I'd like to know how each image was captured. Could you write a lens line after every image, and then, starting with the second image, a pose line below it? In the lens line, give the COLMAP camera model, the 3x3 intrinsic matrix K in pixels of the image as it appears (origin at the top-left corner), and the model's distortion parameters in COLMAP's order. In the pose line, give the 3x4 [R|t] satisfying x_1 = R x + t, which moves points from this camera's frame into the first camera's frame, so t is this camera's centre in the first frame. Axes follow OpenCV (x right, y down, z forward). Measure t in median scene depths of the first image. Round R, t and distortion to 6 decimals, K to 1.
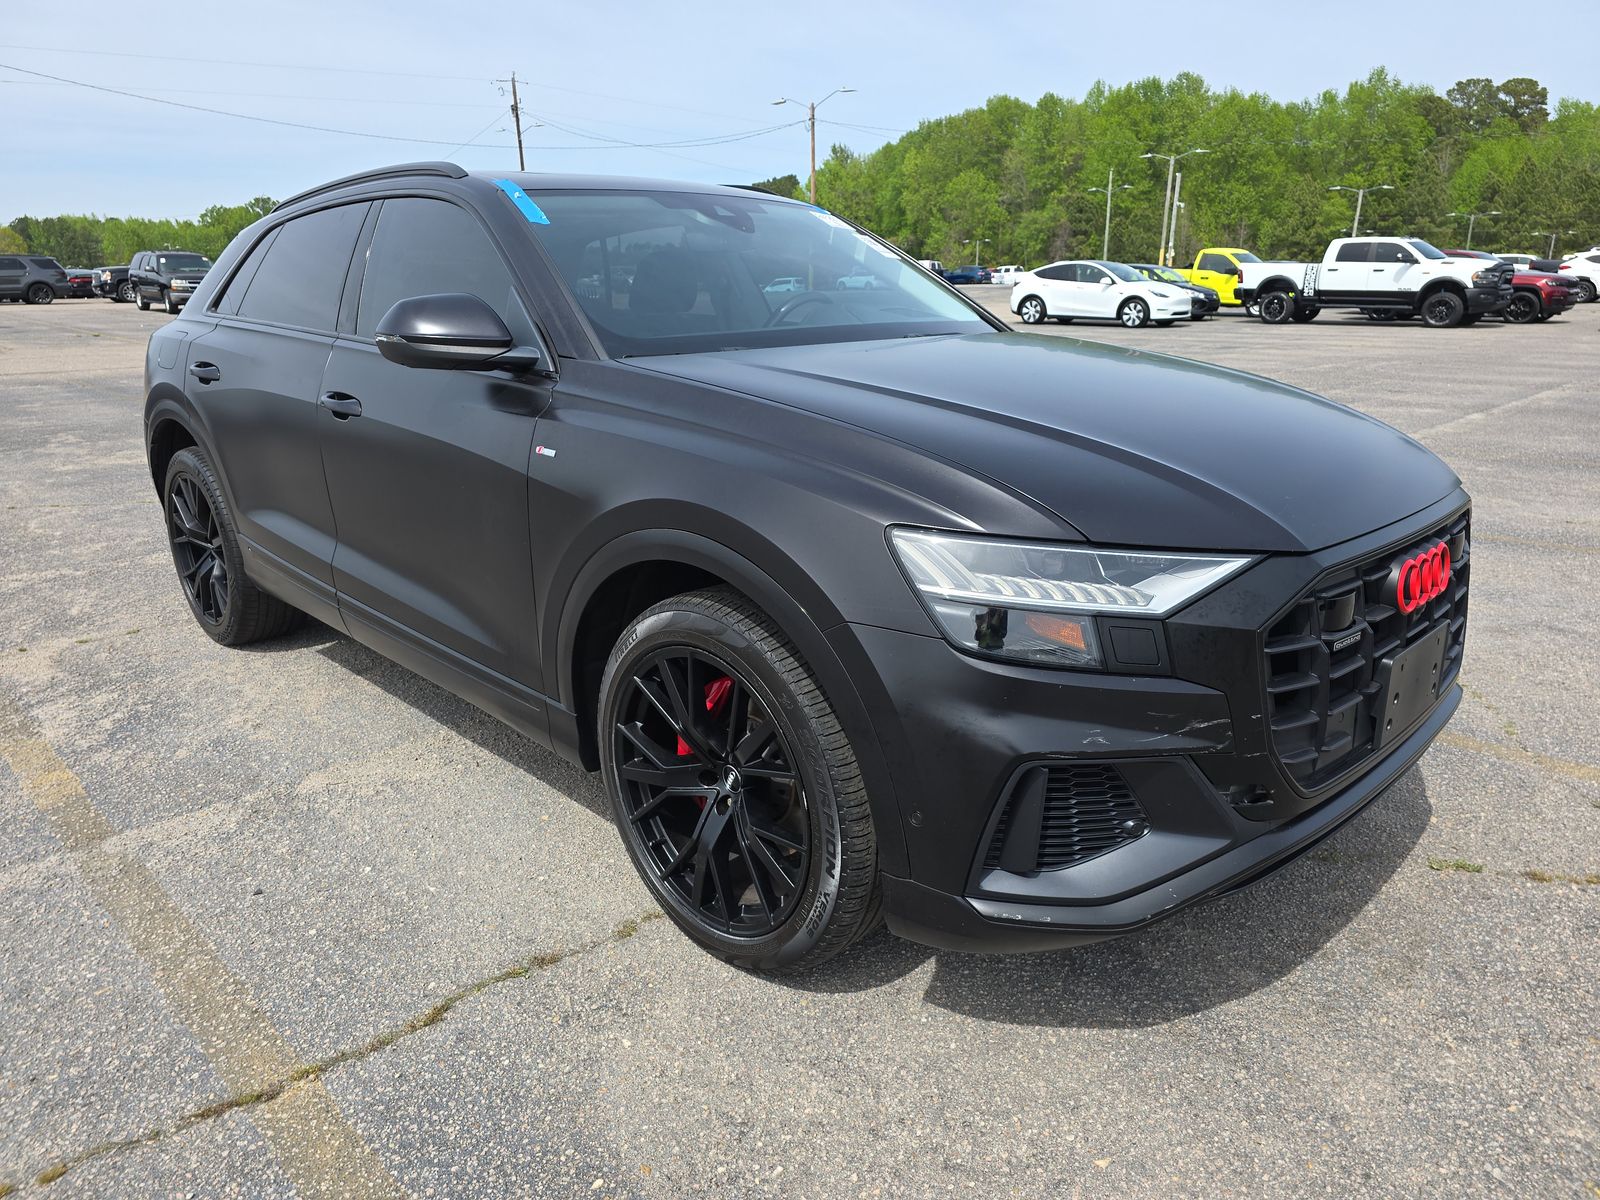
lens RADIAL K [[1066.7, 0, 806.7], [0, 1066.7, 602.0], [0, 0, 1]] dist [0.021486, -0.007903]
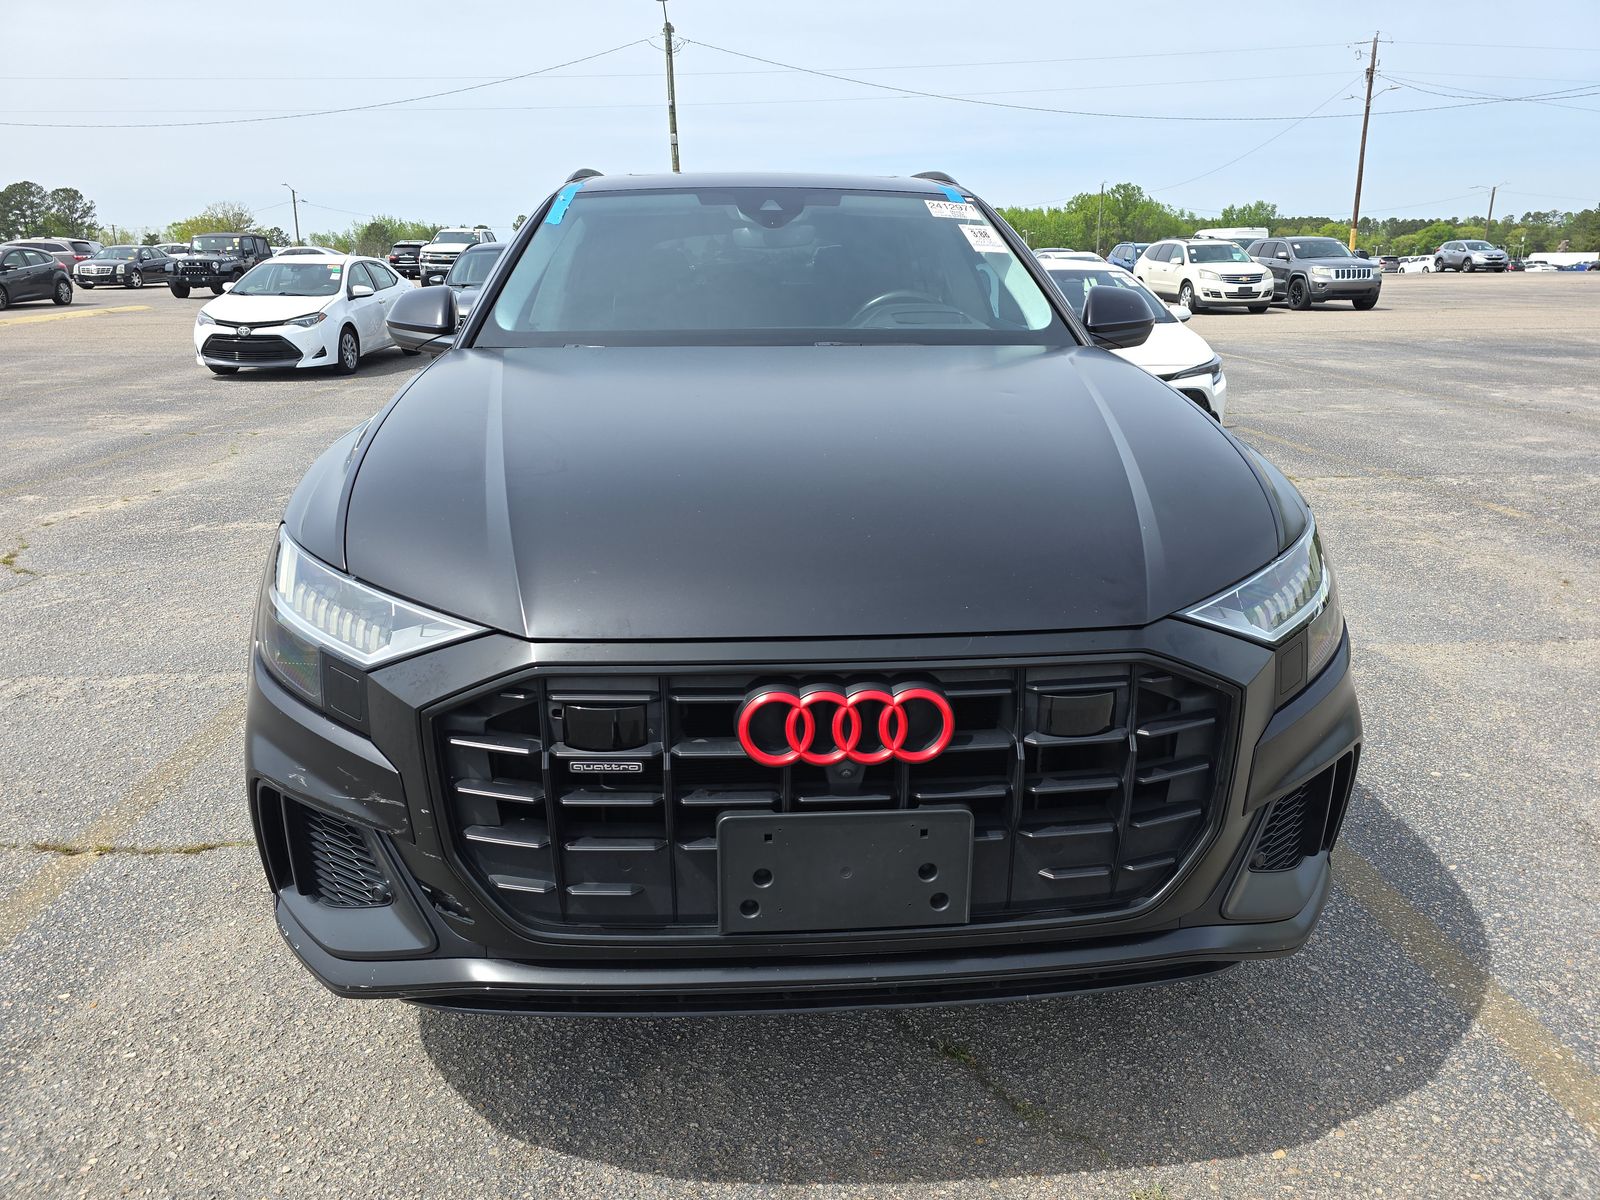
lens RADIAL K [[1066.7, 0, 806.4], [0, 1066.7, 601.1], [0, 0, 1]] dist [0.021486, -0.007903]
pose [[0.756517, 0.199121, -0.622923, 0.947493], [-0.189455, 0.978403, 0.082665, -0.151573], [0.625931, 0.055479, 0.777903, 0.431761]]
